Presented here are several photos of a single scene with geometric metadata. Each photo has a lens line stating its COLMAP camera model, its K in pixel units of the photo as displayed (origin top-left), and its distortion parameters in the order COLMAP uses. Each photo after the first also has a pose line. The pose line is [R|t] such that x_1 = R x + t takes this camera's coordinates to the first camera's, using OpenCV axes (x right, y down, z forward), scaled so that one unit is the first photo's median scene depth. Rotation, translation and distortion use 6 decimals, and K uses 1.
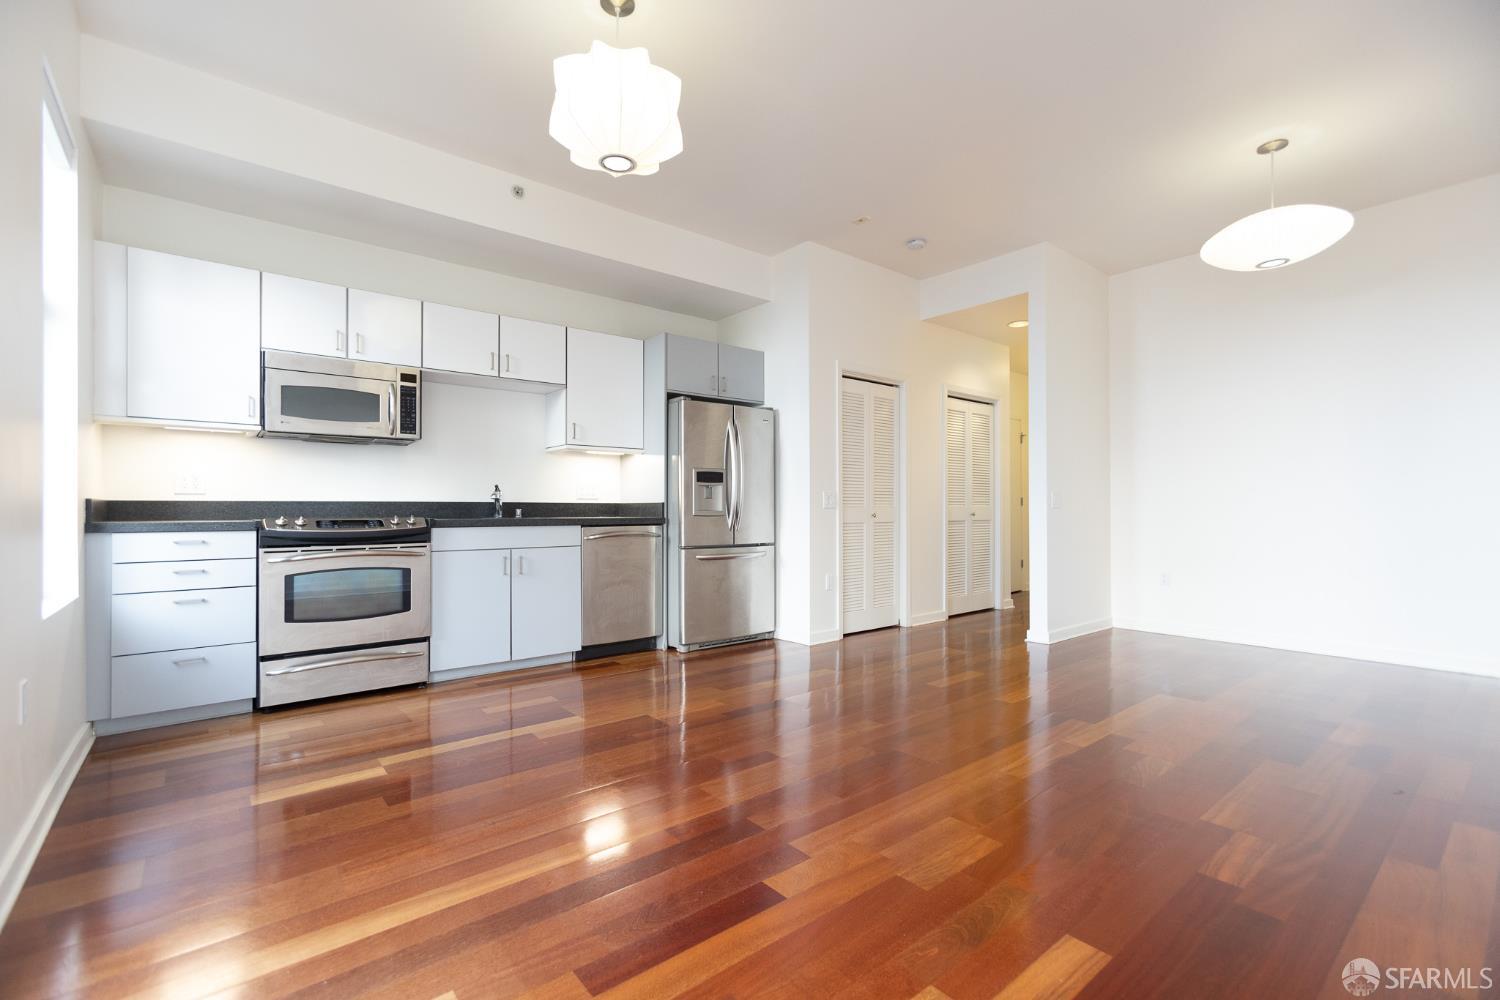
lens RADIAL K [[669.9, 0, 760.0], [0, 669.9, 497.7], [0, 0, 1]] dist [-0.001812, 0.001487]
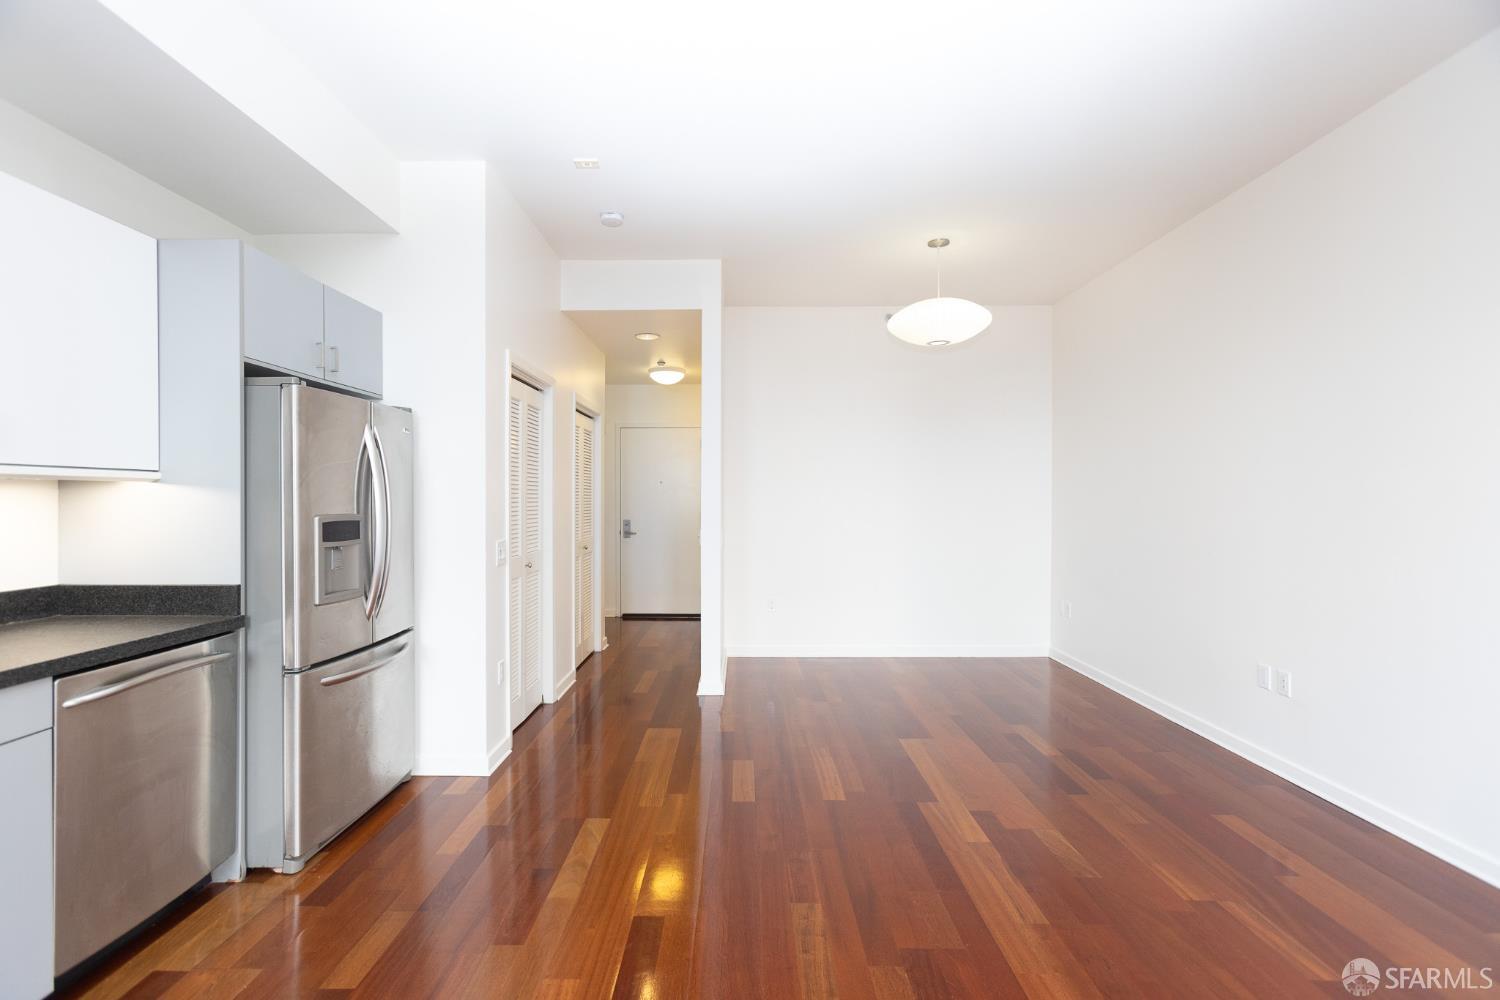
lens RADIAL K [[669.9, 0, 743.0], [0, 669.9, 499.1], [0, 0, 1]] dist [-0.001812, 0.001487]
pose [[0.655073, 0.002973, 0.755560, -0.272827], [-0.016709, 0.999805, 0.010553, -0.067790], [-0.755381, -0.019538, 0.654995, 0.394001]]
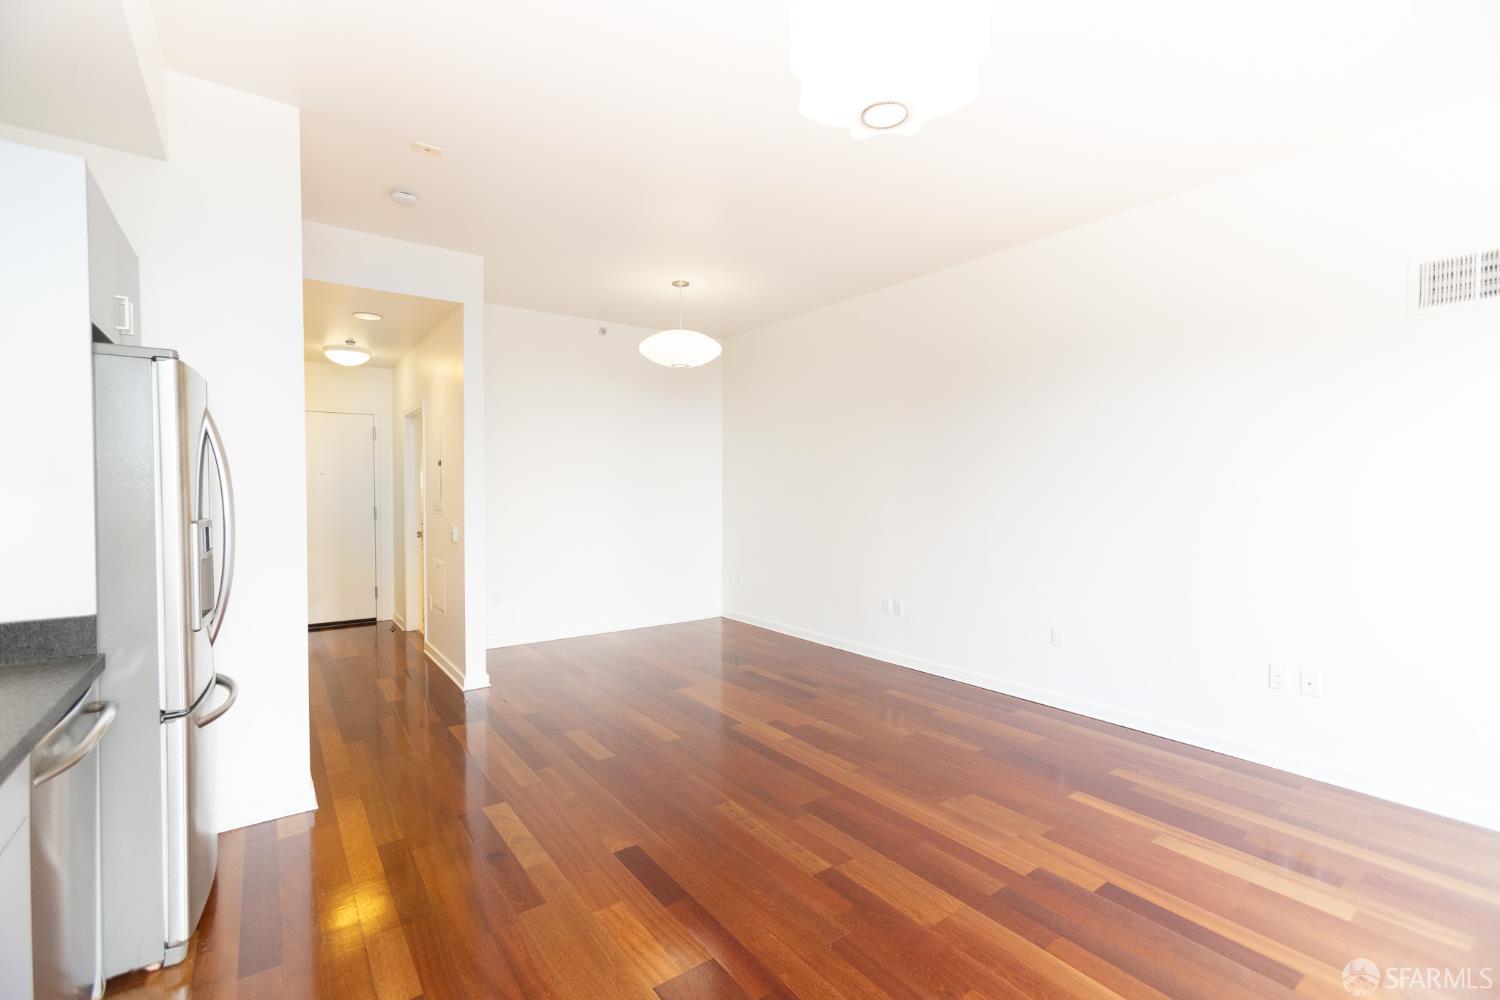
lens RADIAL K [[669.9, 0, 721.4], [0, 669.9, 501.6], [0, 0, 1]] dist [-0.001812, 0.001487]
pose [[0.067200, -0.016181, 0.997608, -0.507517], [-0.017943, 0.999687, 0.017424, -0.070282], [-0.997578, -0.019071, 0.066889, 0.633653]]
